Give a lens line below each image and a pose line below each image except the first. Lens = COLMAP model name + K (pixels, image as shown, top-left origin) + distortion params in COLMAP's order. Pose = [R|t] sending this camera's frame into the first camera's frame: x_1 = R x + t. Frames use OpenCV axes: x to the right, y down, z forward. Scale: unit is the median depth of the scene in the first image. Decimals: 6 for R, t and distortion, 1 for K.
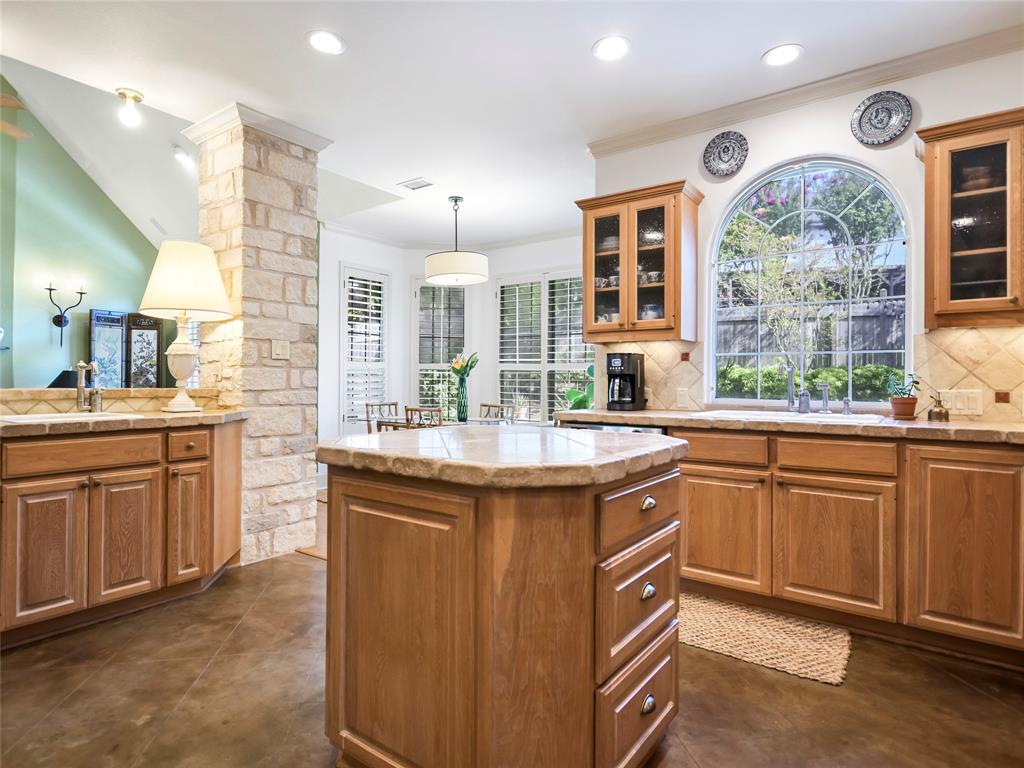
lens RADIAL K [[570.8, 0, 511.9], [0, 570.8, 382.9], [0, 0, 1]] dist [0.004937, -0.000600]
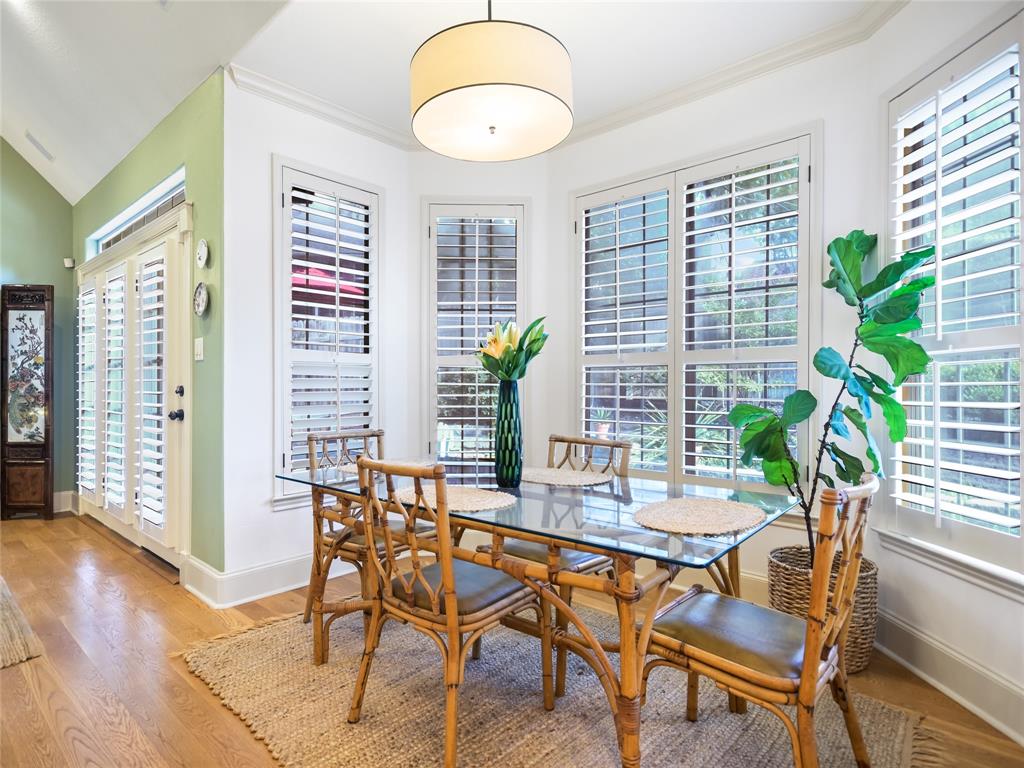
lens RADIAL K [[546.4, 0, 503.8], [0, 546.4, 389.4], [0, 0, 1]] dist [0.003995, -0.000462]
pose [[0.992644, -0.003082, -0.121033, -0.032673], [0.003348, 0.999992, 0.001995, -0.002783], [0.121026, -0.002385, 0.992646, 0.462687]]
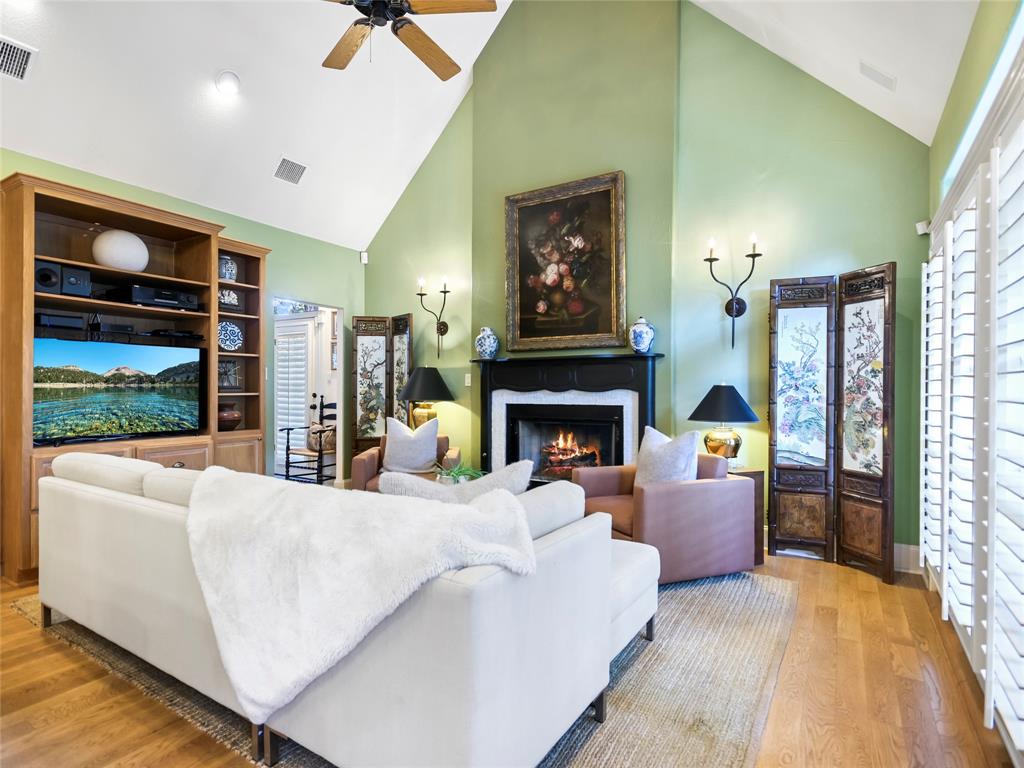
lens RADIAL K [[546.4, 0, 509.8], [0, 546.4, 392.2], [0, 0, 1]] dist [0.003995, -0.000462]
pose [[0.067463, 0.001978, -0.997720, -0.191779], [-0.002041, 0.999996, 0.001844, -0.014339], [0.997720, 0.001912, 0.067467, 0.678806]]
